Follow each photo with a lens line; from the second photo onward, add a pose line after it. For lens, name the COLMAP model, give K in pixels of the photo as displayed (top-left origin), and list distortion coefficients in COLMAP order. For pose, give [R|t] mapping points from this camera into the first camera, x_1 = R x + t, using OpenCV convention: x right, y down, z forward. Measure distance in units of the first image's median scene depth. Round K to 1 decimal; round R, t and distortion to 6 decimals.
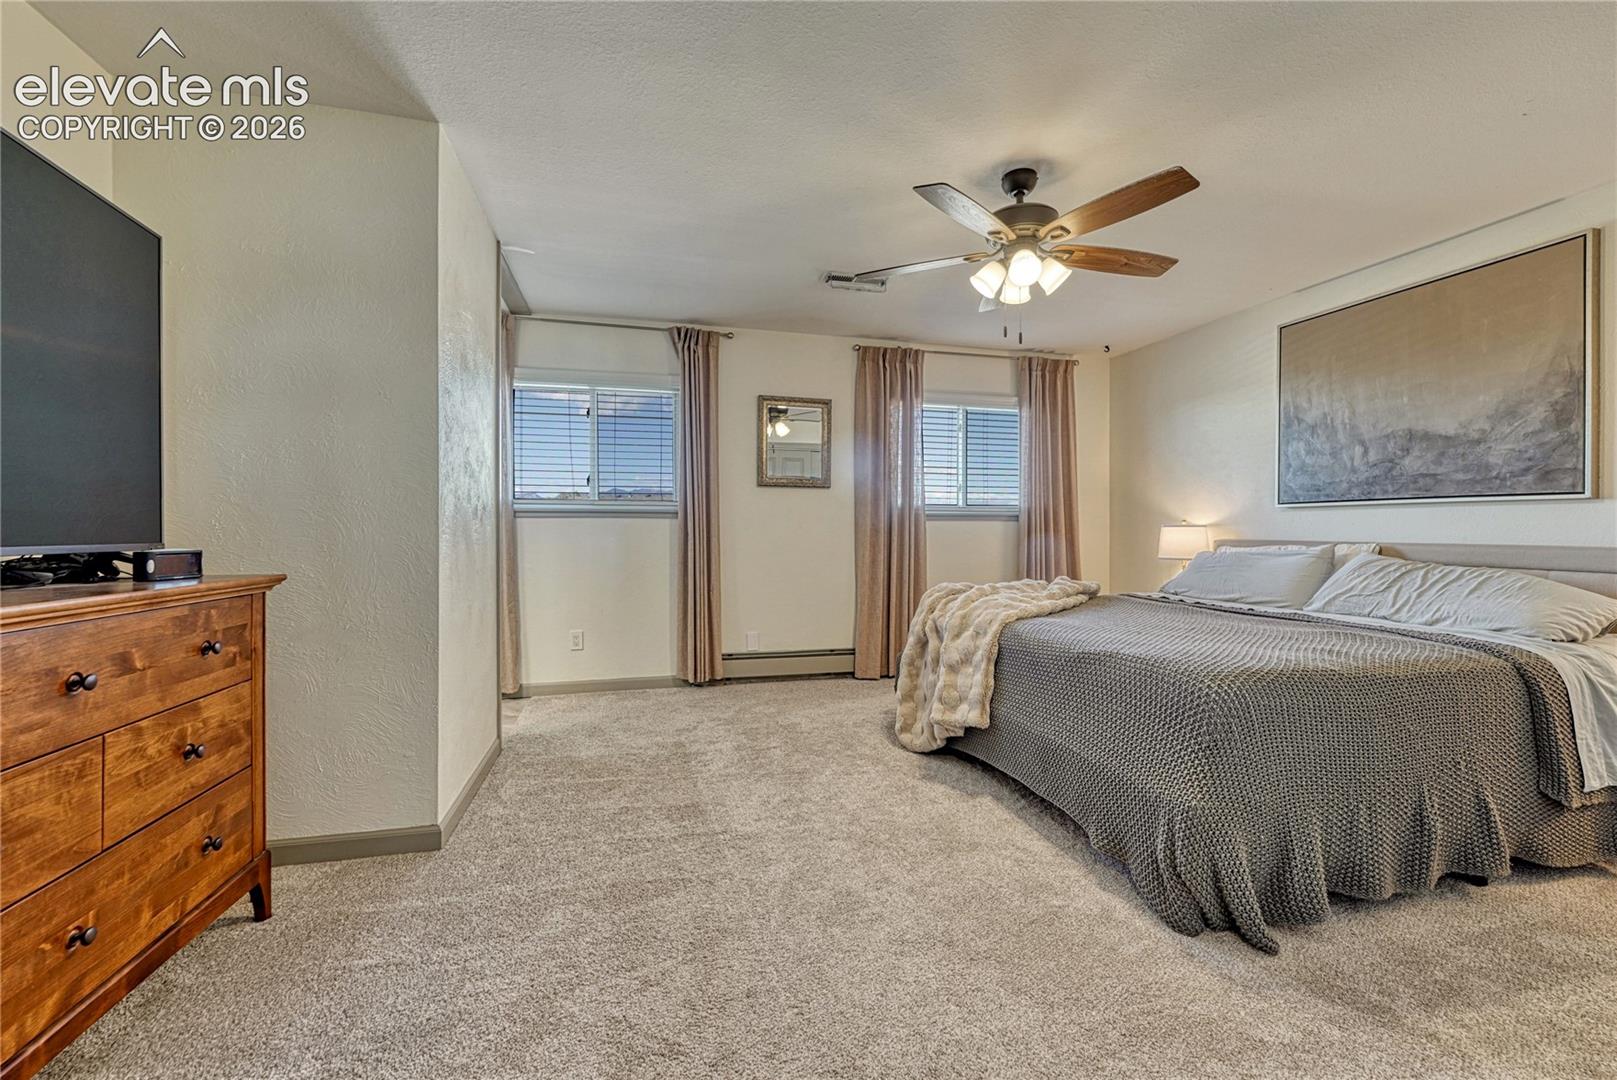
lens RADIAL K [[670.2, 0, 805.6], [0, 670.2, 536.9], [0, 0, 1]] dist [-0.004086, 0.000587]
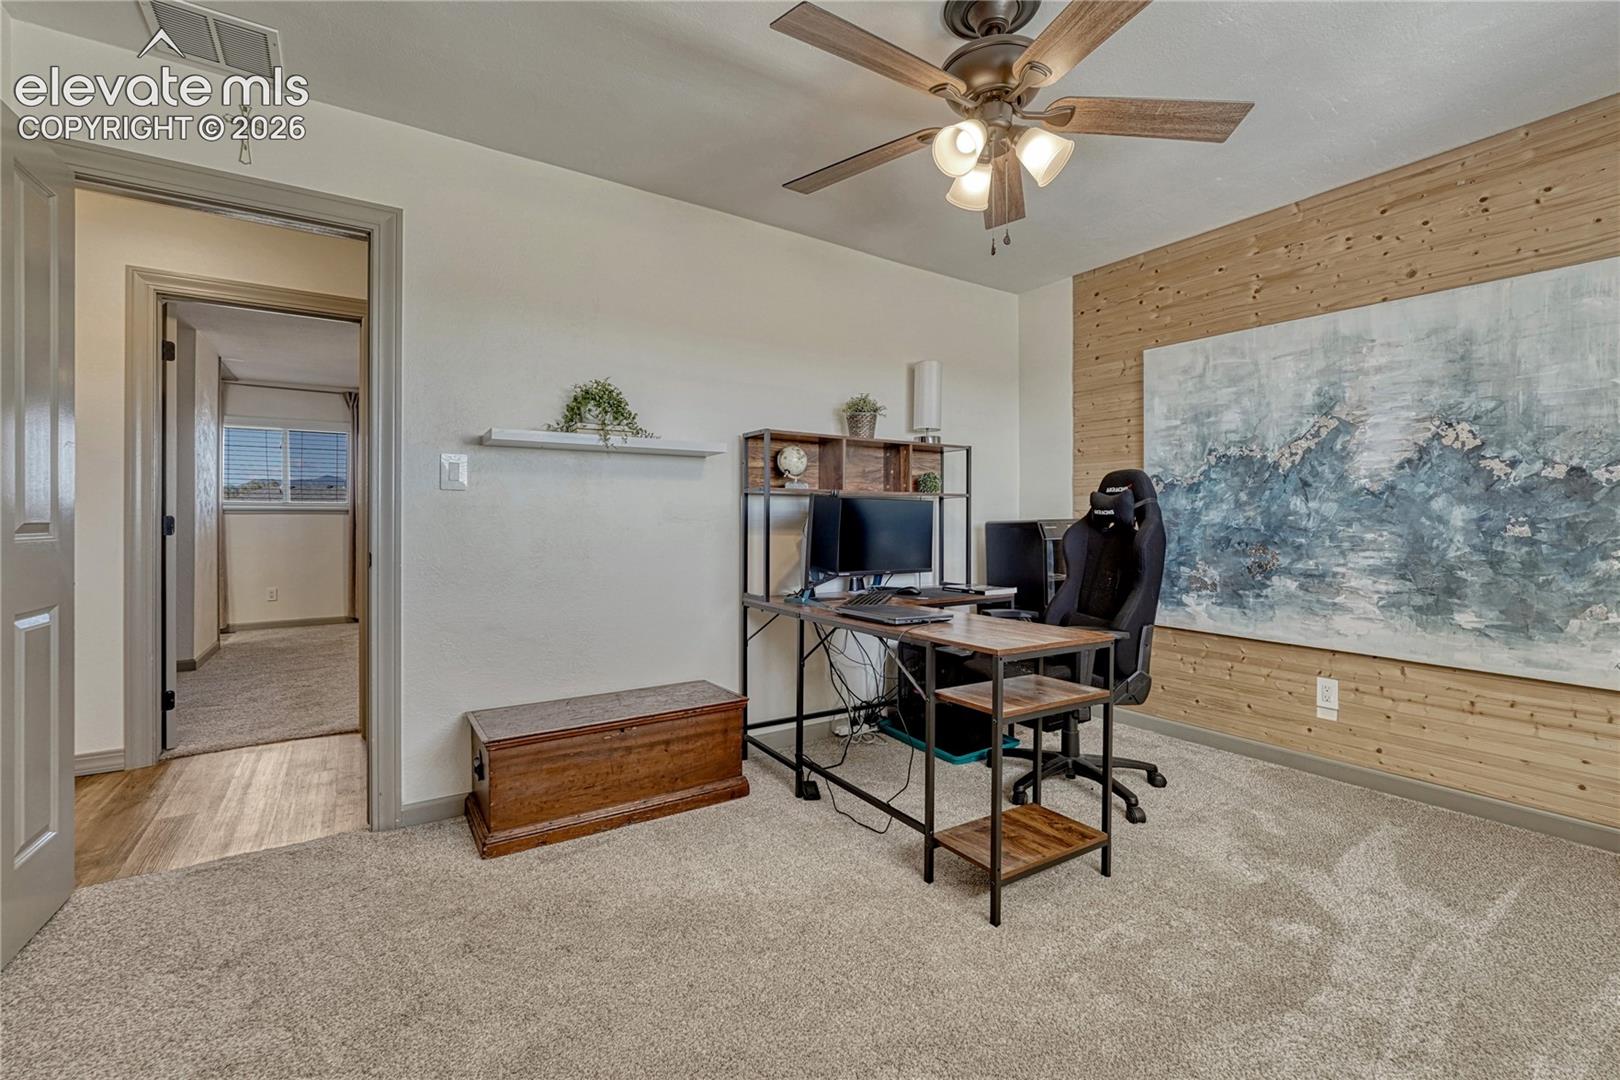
lens RADIAL K [[687.6, 0, 812.5], [0, 687.6, 525.4], [0, 0, 1]] dist [0.001230, 0.000126]
pose [[0.943258, -0.003961, 0.332038, 0.378004], [0.005893, 0.999971, -0.004811, 0.016269], [-0.332009, 0.006494, 0.943254, -1.119917]]
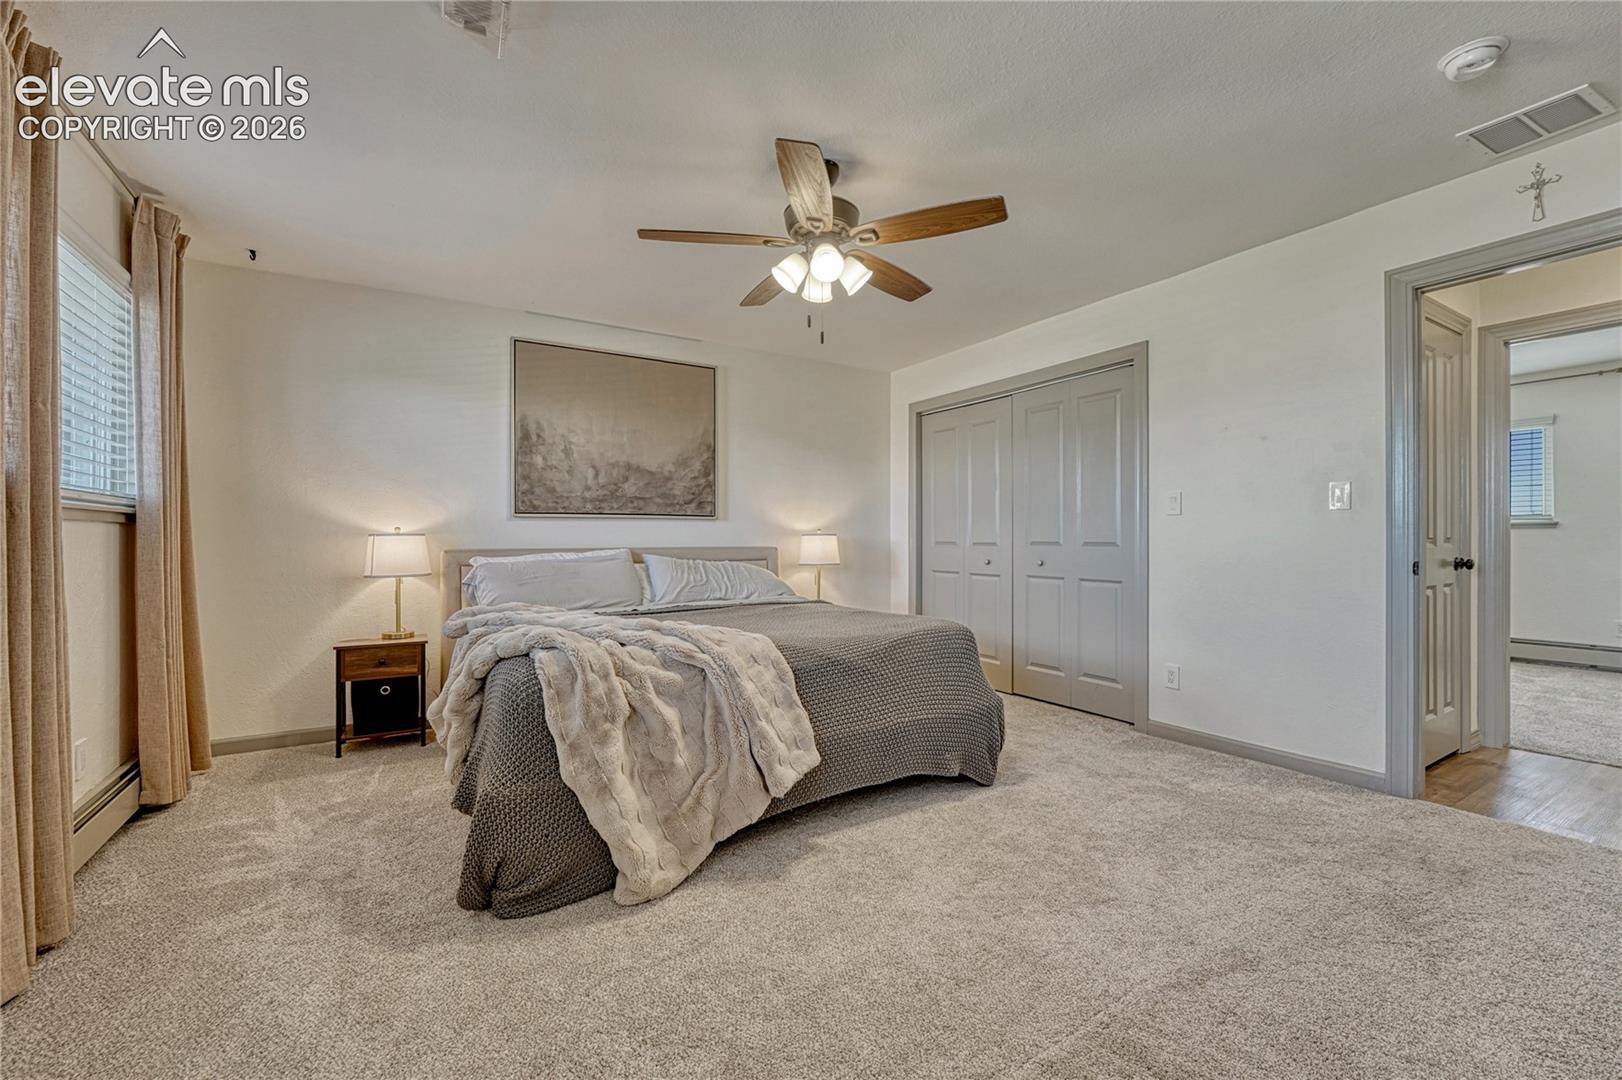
lens RADIAL K [[672.3, 0, 808.1], [0, 672.3, 536.9], [0, 0, 1]] dist [-0.004086, 0.000587]
pose [[-0.295014, -0.011165, 0.955428, -0.461907], [0.008698, 0.999859, 0.014370, -0.026518], [-0.955453, 0.012550, -0.294875, 0.996705]]
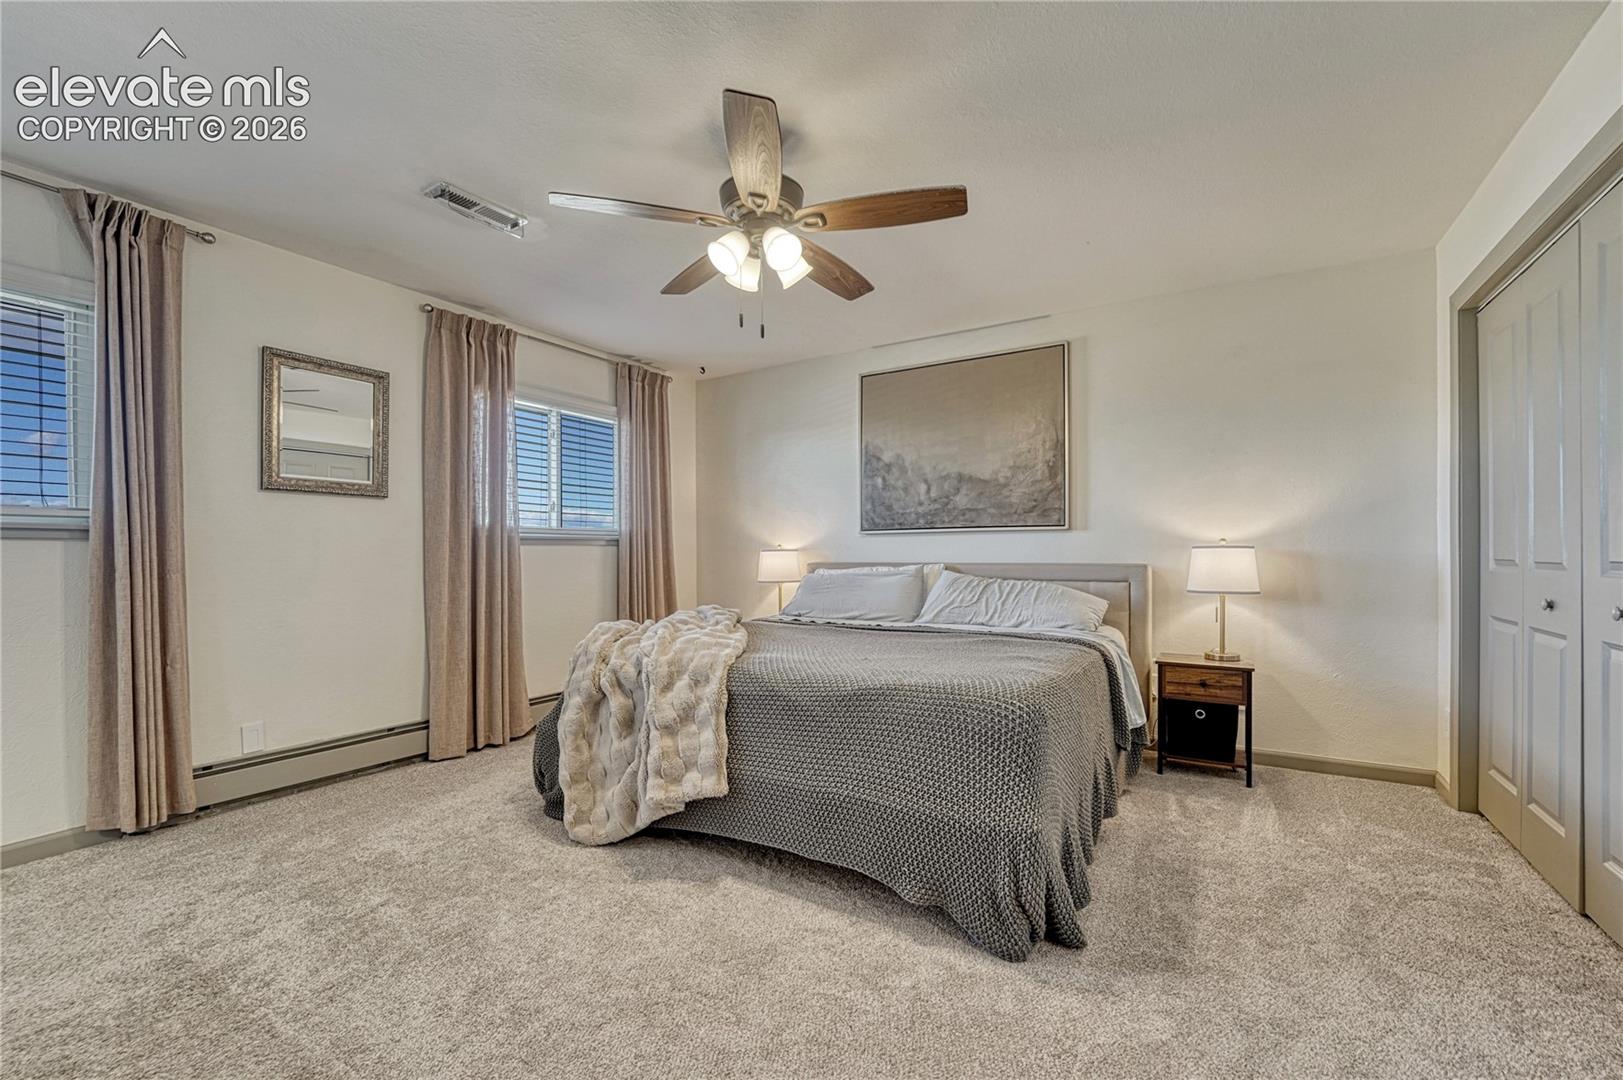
lens RADIAL K [[679.3, 0, 806.3], [0, 679.3, 557.8], [0, 0, 1]] dist [-0.008604, 0.000247]
pose [[0.730112, -0.011938, 0.683223, -0.176435], [0.017015, 0.999855, -0.000712, -0.004076], [-0.683115, 0.012145, 0.730209, 0.247848]]
